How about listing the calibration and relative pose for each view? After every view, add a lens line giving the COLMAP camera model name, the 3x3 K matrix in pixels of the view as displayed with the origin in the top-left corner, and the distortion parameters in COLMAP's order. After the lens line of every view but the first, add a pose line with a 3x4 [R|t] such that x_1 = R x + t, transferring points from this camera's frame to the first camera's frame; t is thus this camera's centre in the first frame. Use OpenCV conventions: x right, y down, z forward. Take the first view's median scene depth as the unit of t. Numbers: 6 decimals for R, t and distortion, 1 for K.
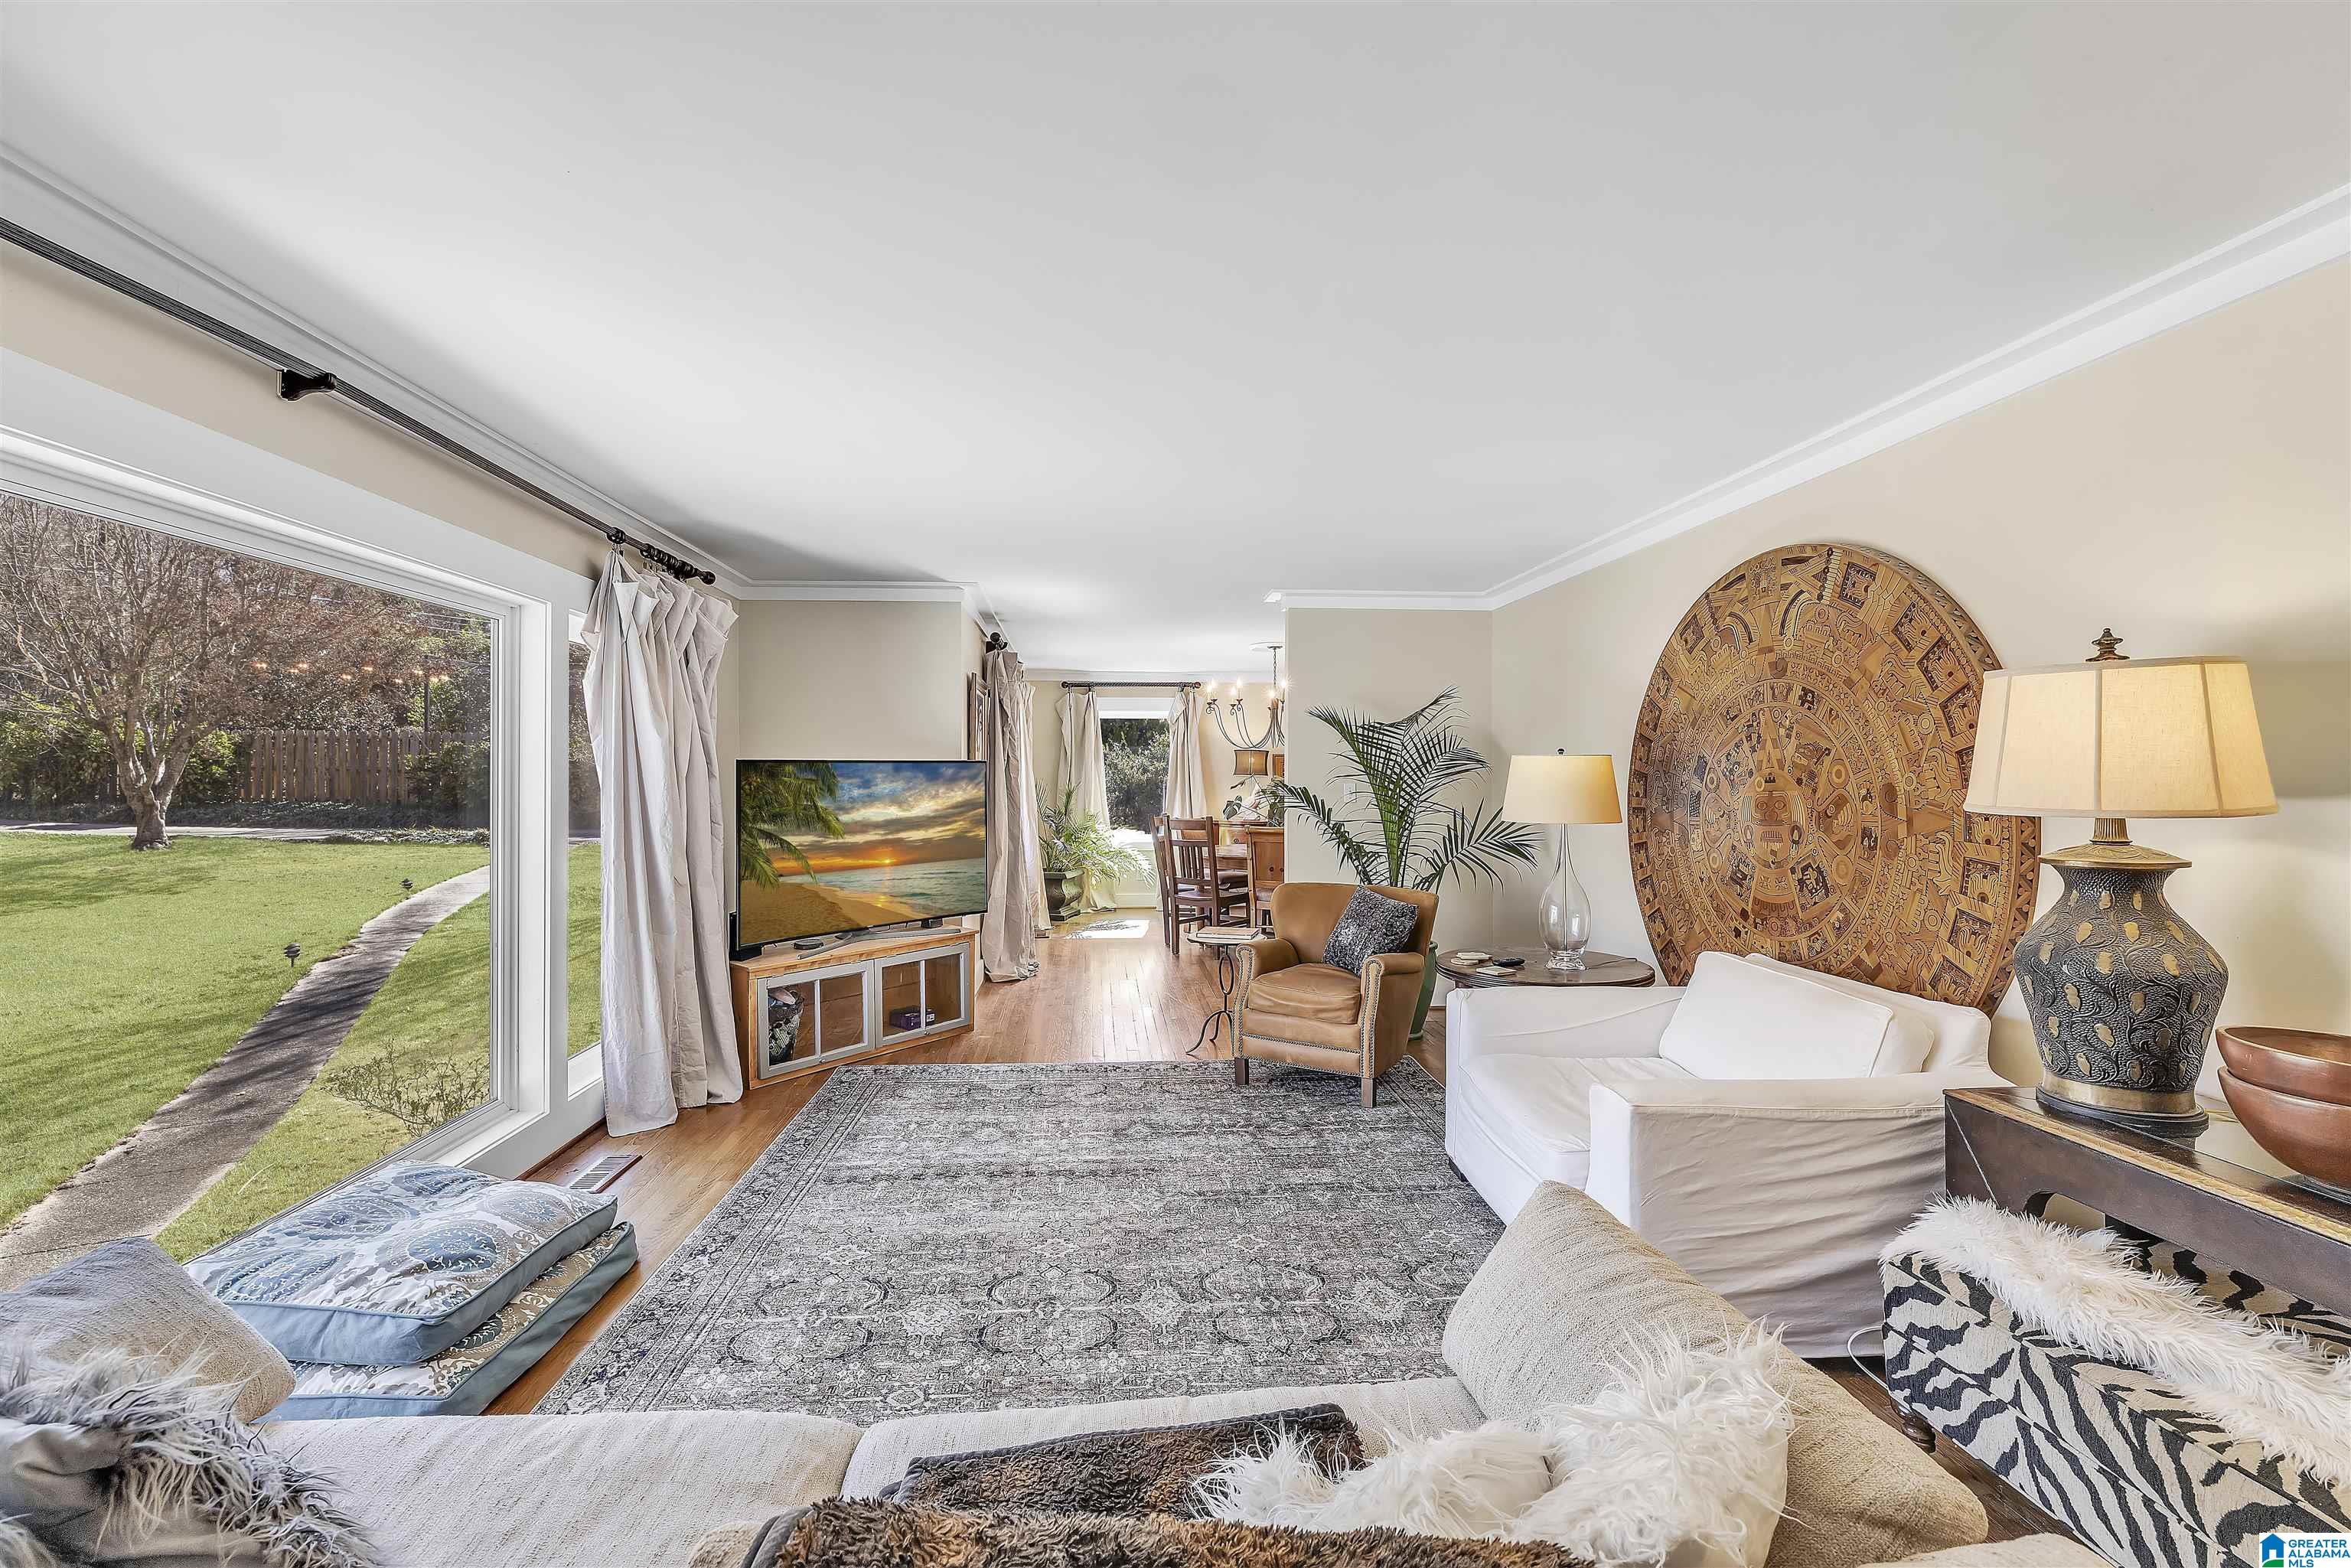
lens RADIAL K [[1015.1, 0, 1158.3], [0, 1015.1, 783.8], [0, 0, 1]] dist [-0.001922, 0.001239]
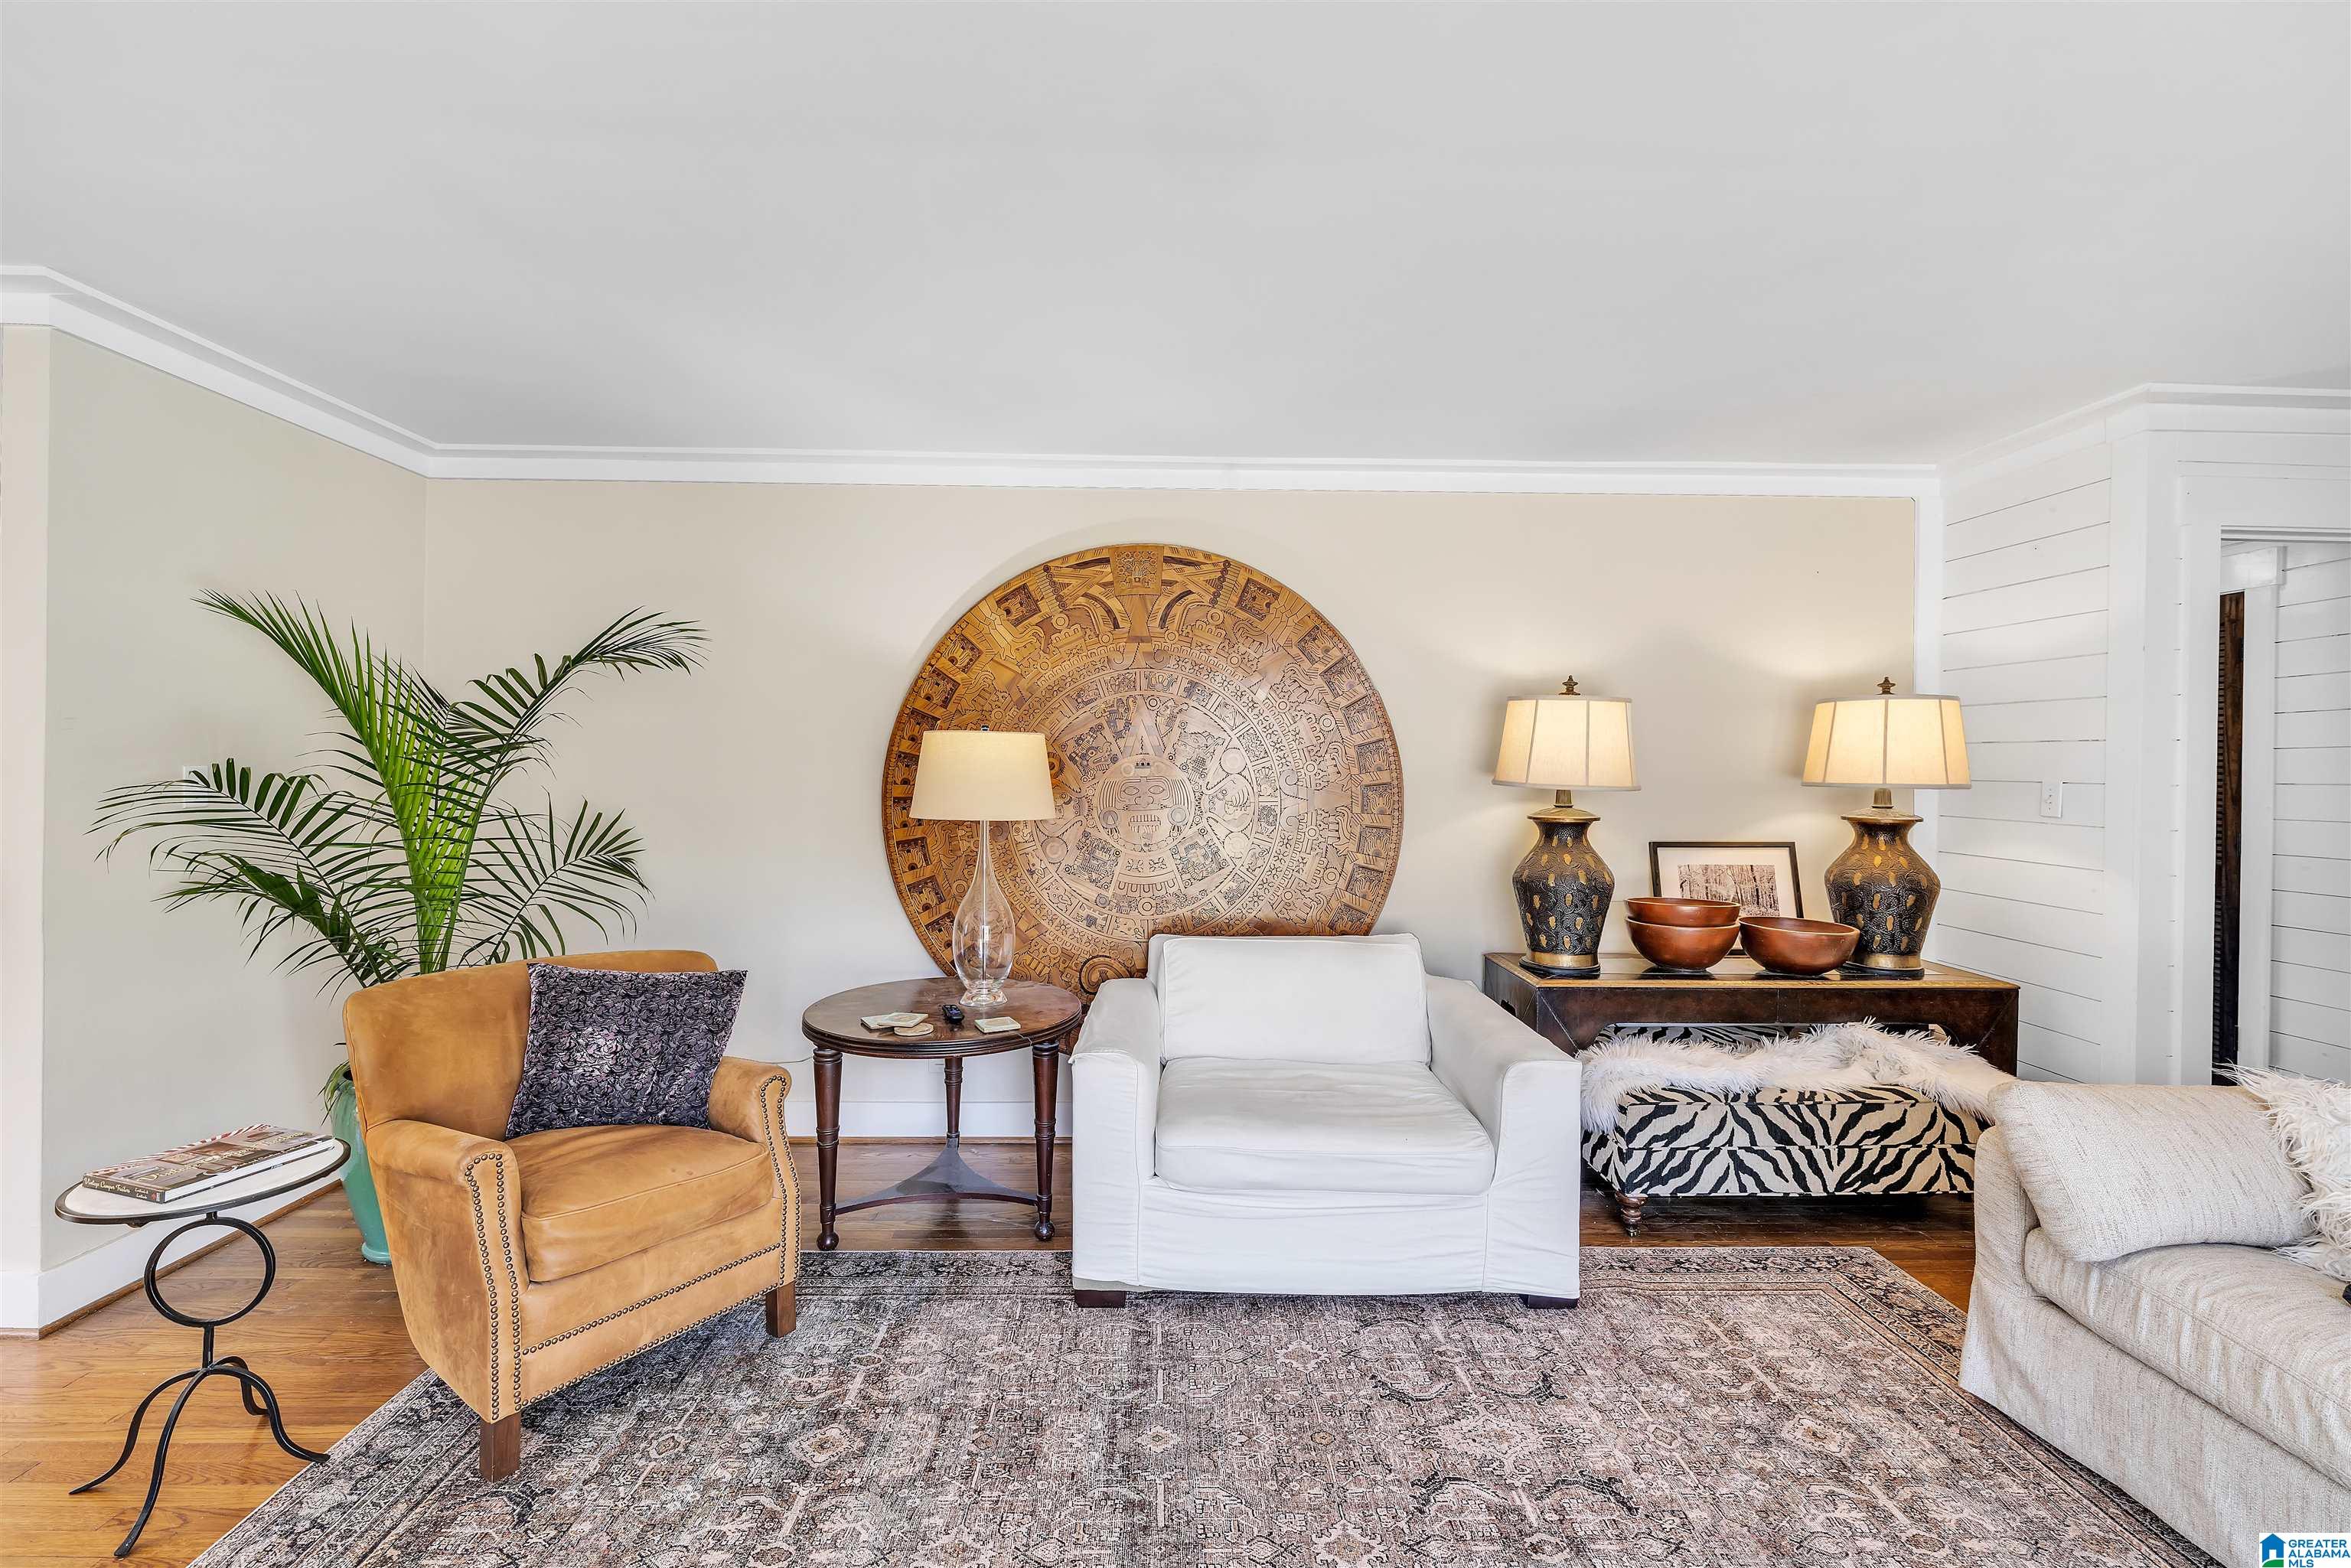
lens RADIAL K [[1015.1, 0, 1168.9], [0, 1015.1, 777.6], [0, 0, 1]] dist [-0.001922, 0.001239]
pose [[0.045727, -0.010391, 0.998900, -0.460494], [-0.003743, 0.999937, 0.010573, -0.002568], [-0.998947, -0.004222, 0.045685, 0.989766]]
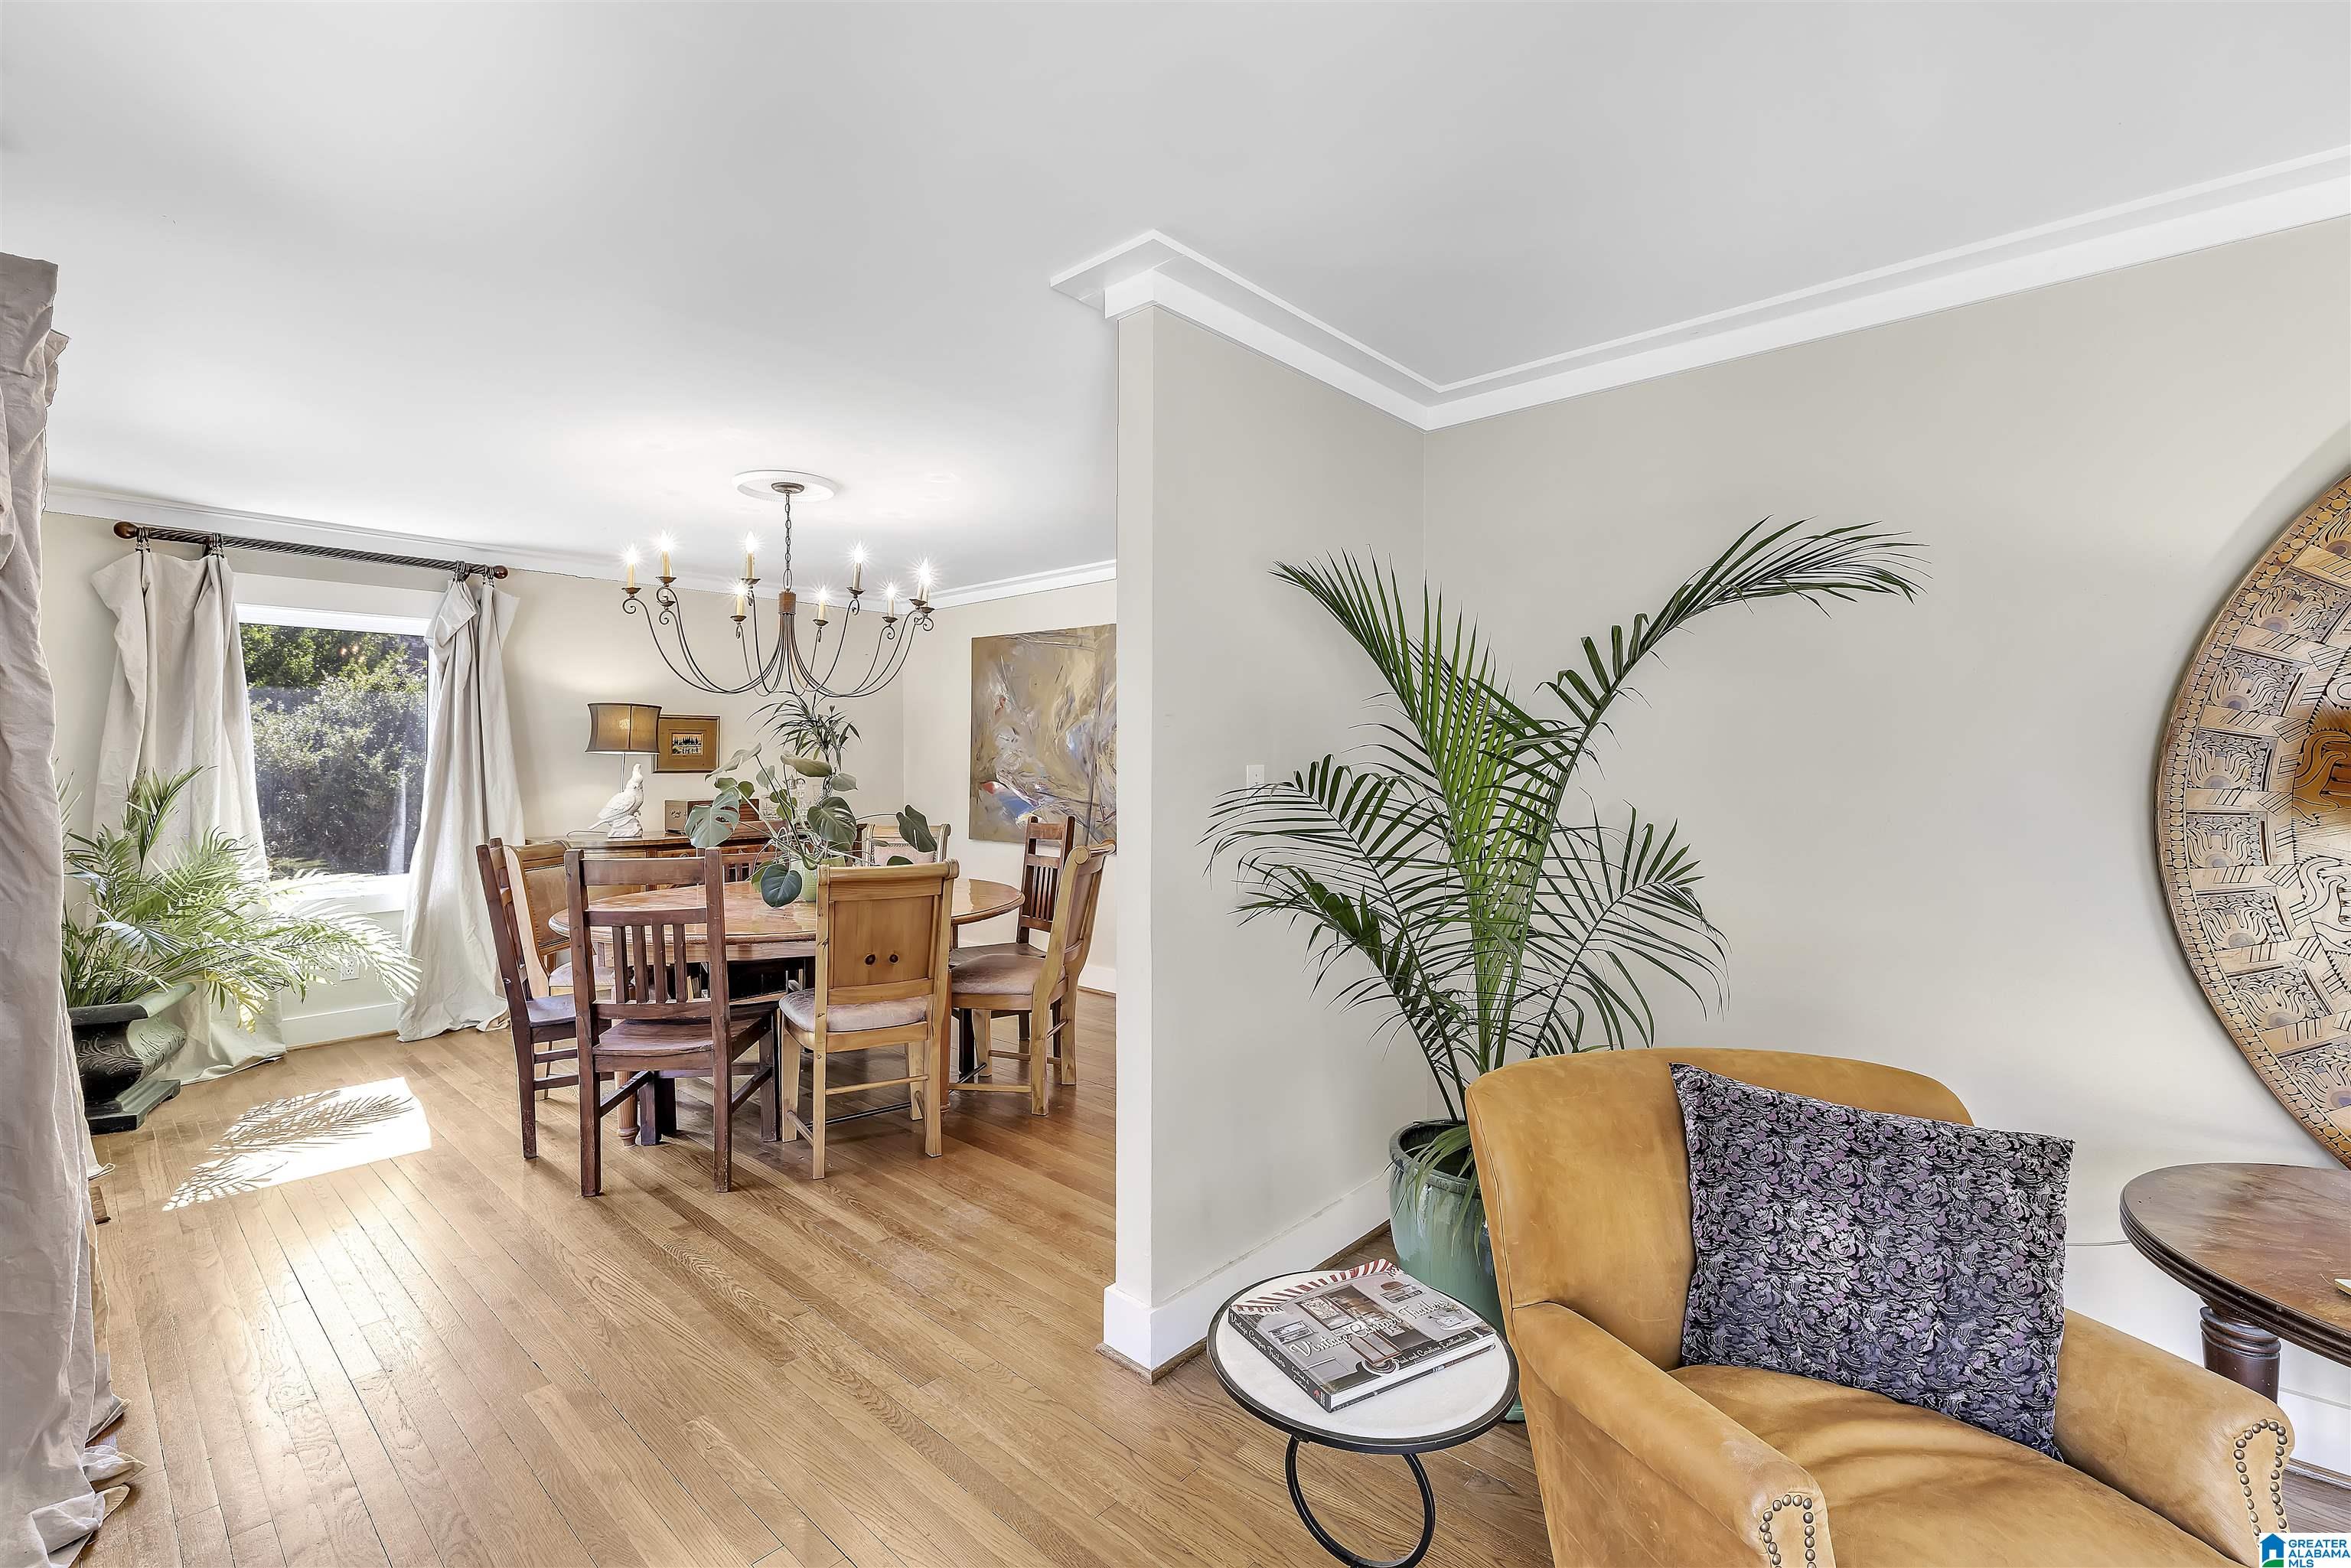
lens RADIAL K [[1015.1, 0, 1139.6], [0, 1015.1, 742.5], [0, 0, 1]] dist [-0.001922, 0.001239]
pose [[0.732081, 0.007759, 0.681173, -0.228936], [0.007331, 0.999788, -0.019266, -0.002769], [-0.681178, 0.019098, 0.731869, 1.353582]]
